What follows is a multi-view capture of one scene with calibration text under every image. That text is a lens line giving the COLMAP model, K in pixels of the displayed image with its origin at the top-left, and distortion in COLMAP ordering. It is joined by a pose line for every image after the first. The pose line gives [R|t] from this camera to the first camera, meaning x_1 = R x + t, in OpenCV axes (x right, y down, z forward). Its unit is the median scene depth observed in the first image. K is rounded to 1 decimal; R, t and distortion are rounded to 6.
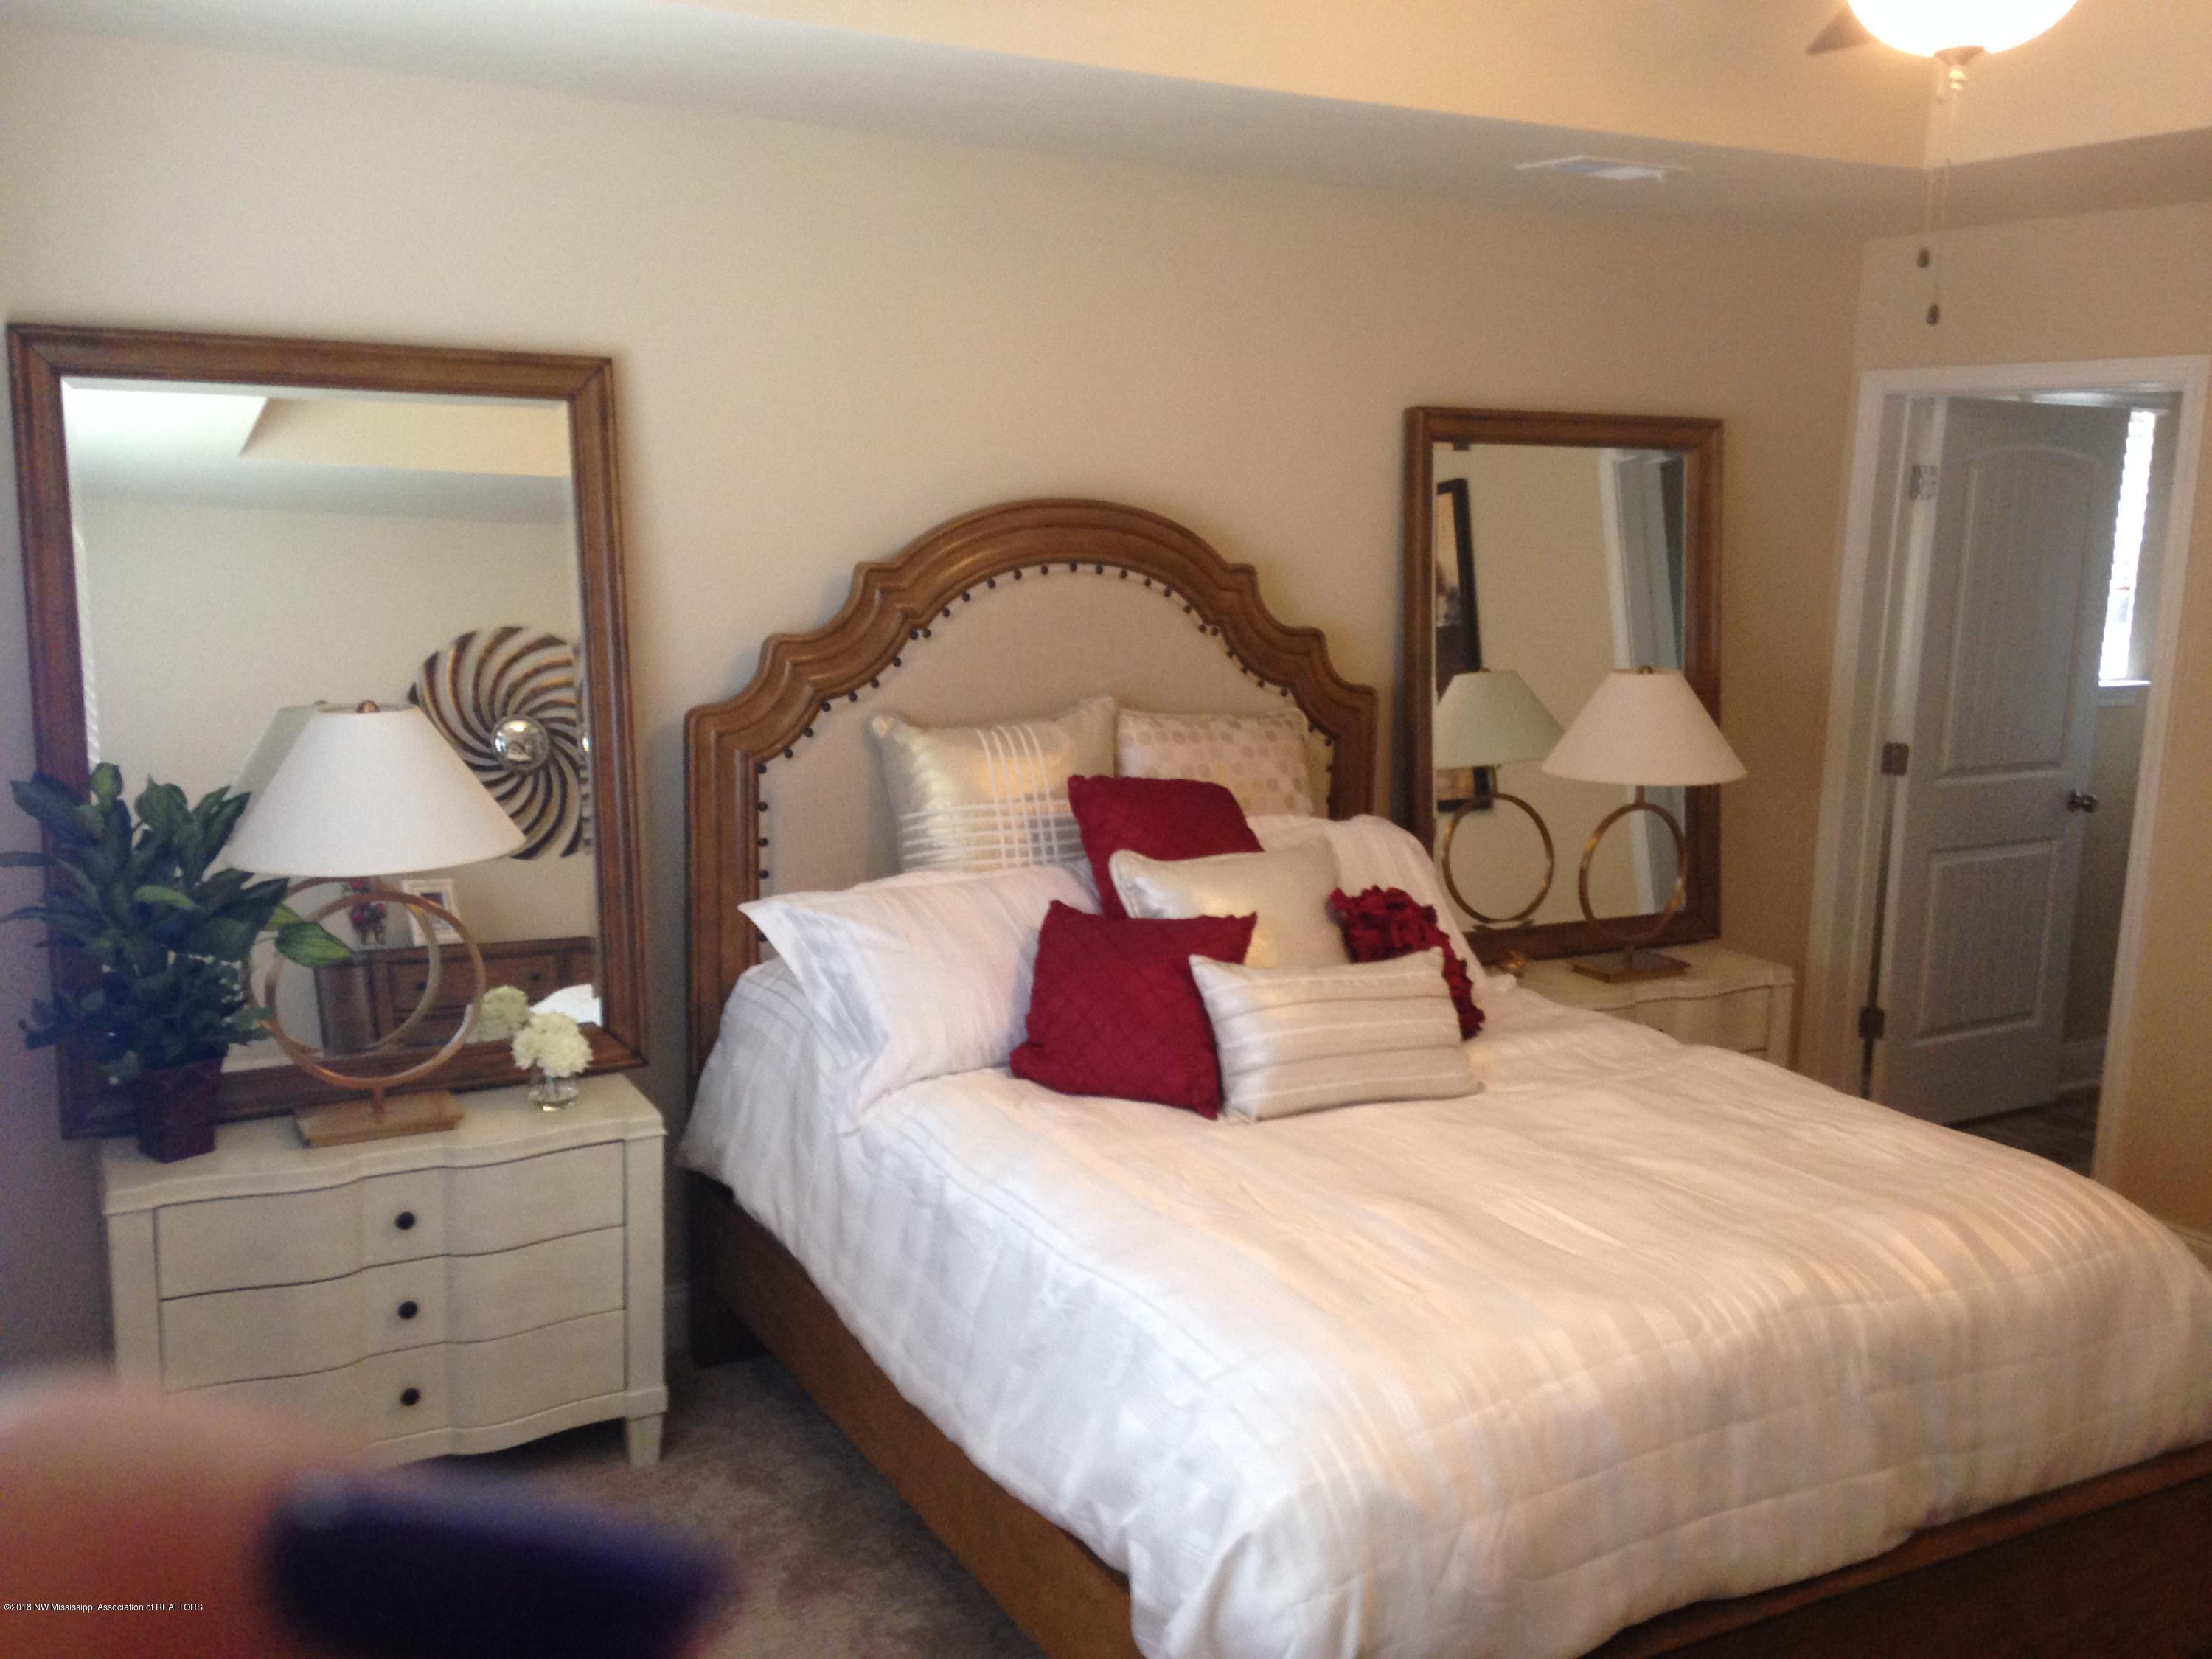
lens RADIAL K [[2031.7, 0, 1102.6], [0, 2031.7, 826.3], [0, 0, 1]] dist [0.091268, 0.000000]
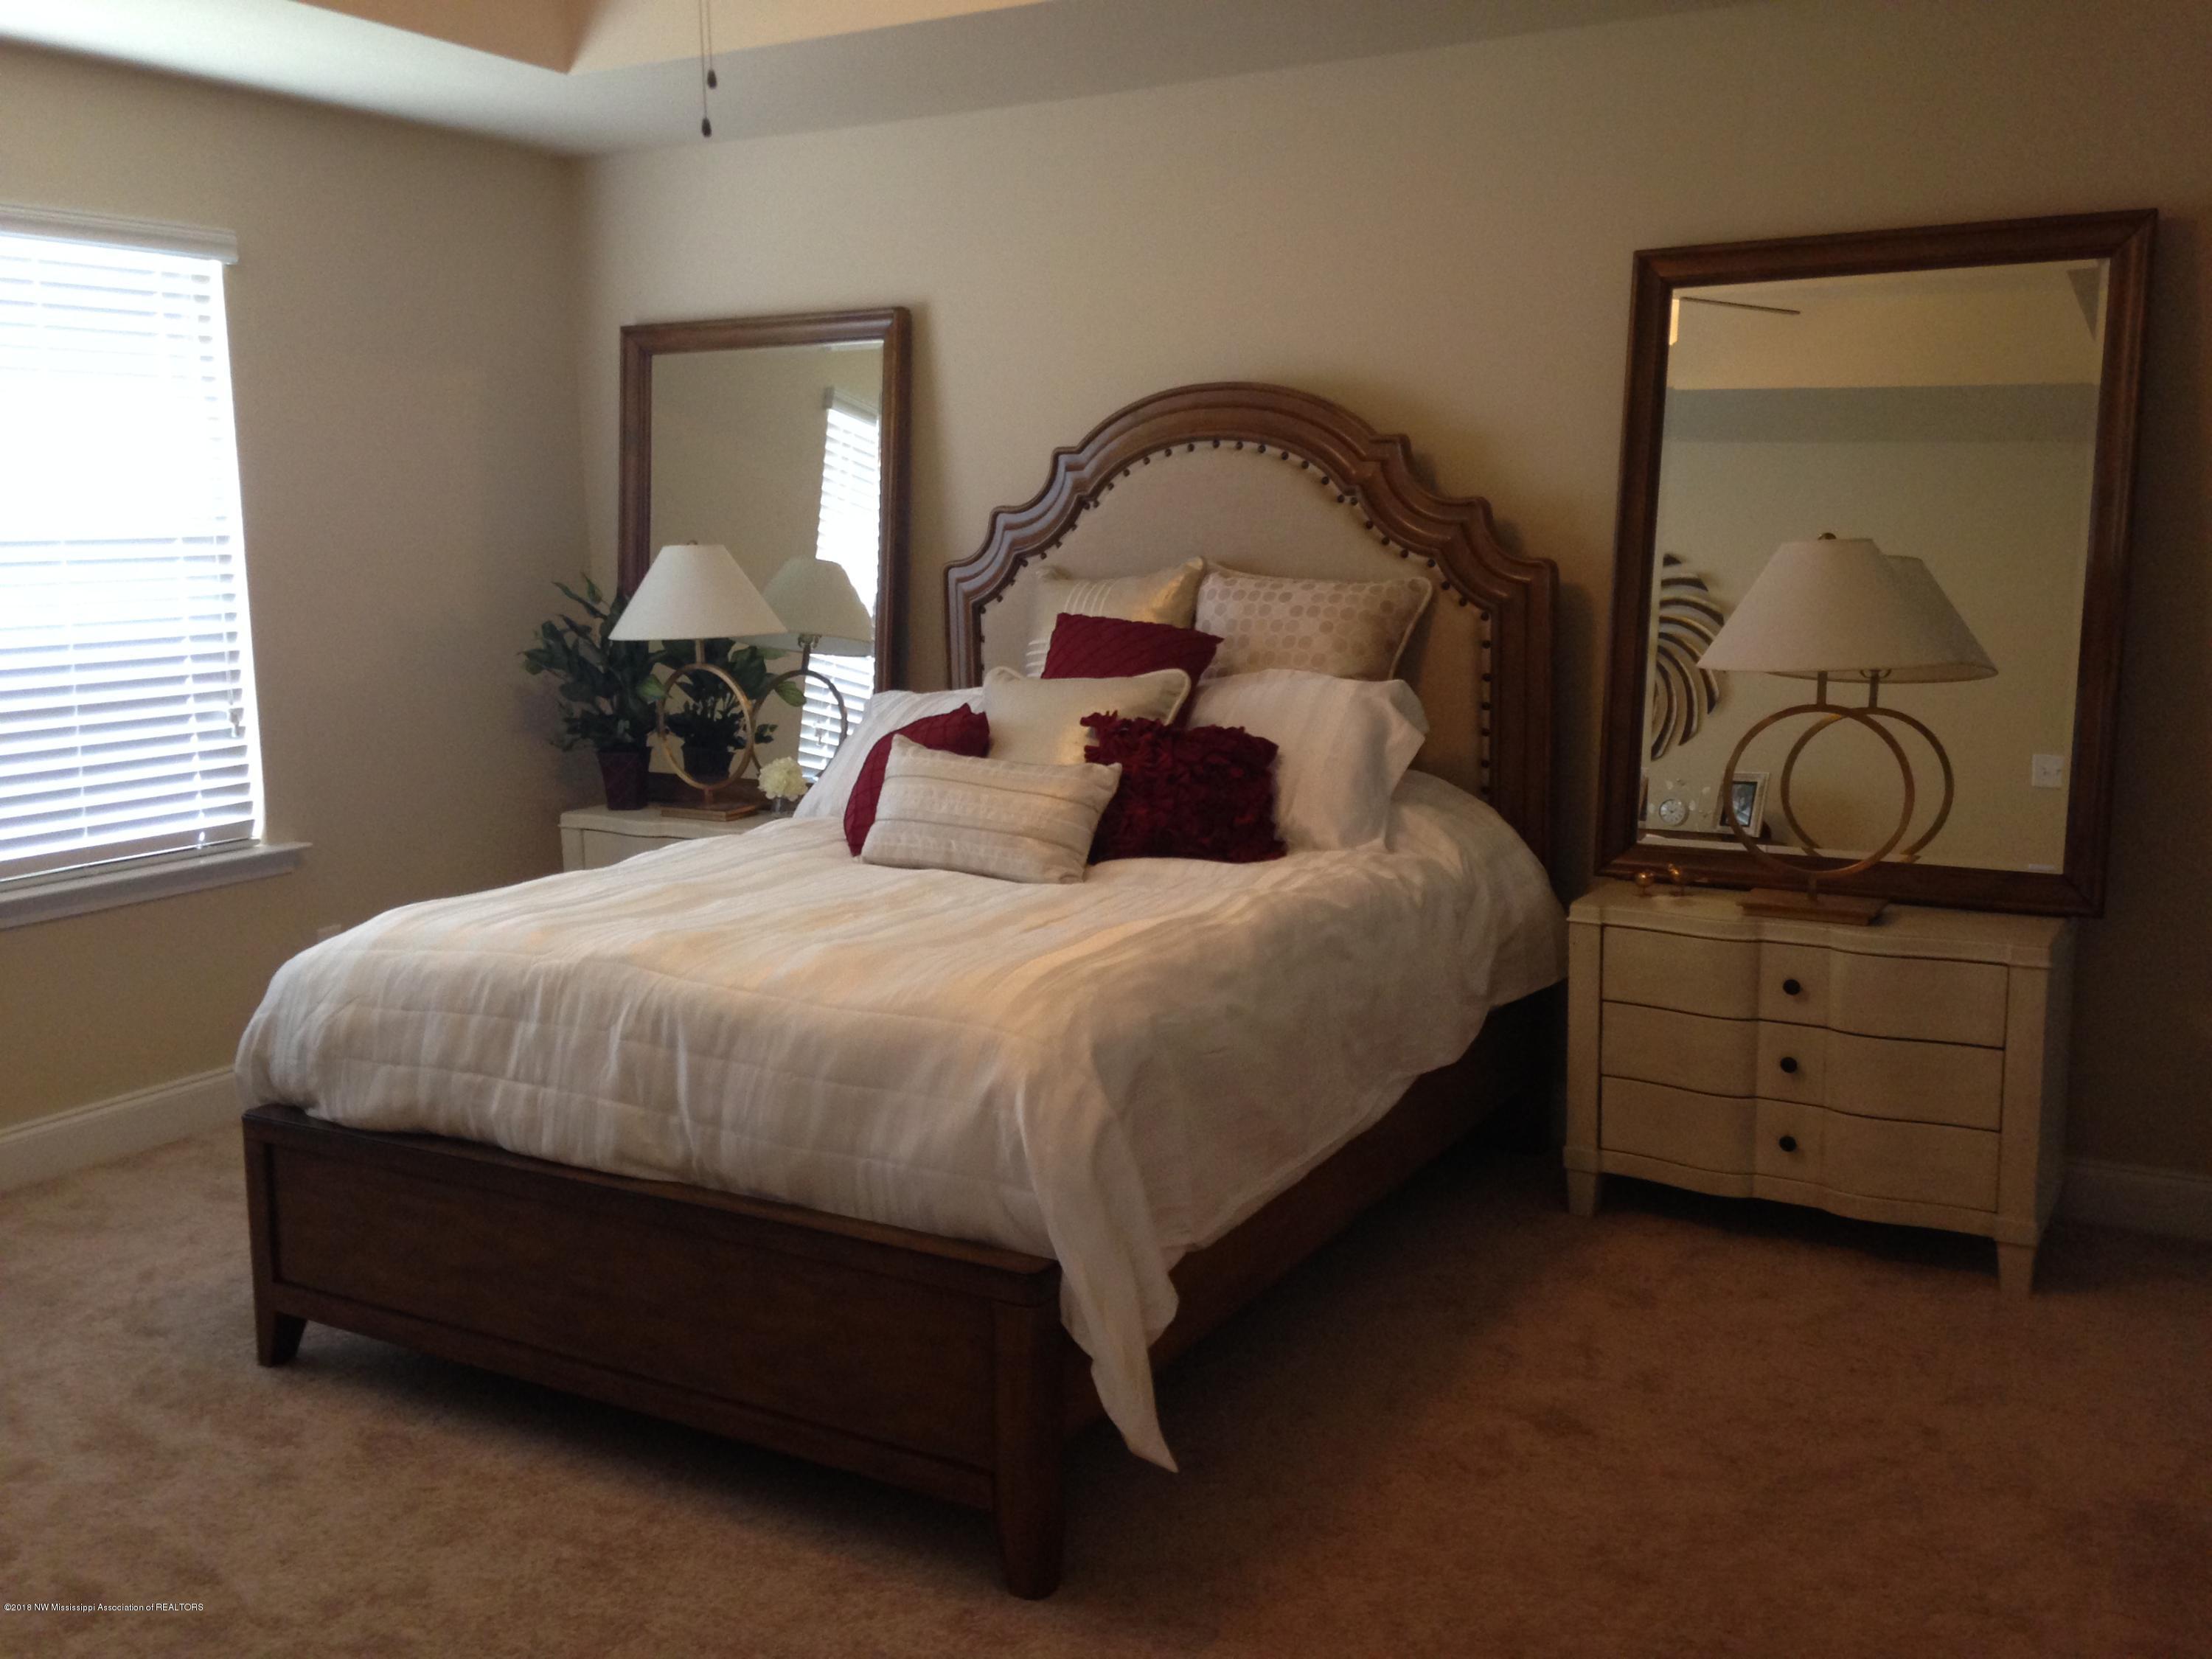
lens RADIAL K [[2031.7, 0, 1100.1], [0, 2031.7, 834.4], [0, 0, 1]] dist [0.091268, 0.000000]
pose [[0.520175, 0.105849, -0.847475, 0.939030], [-0.118862, 0.991606, 0.050894, 0.037806], [0.845748, 0.074259, 0.528389, 0.365765]]
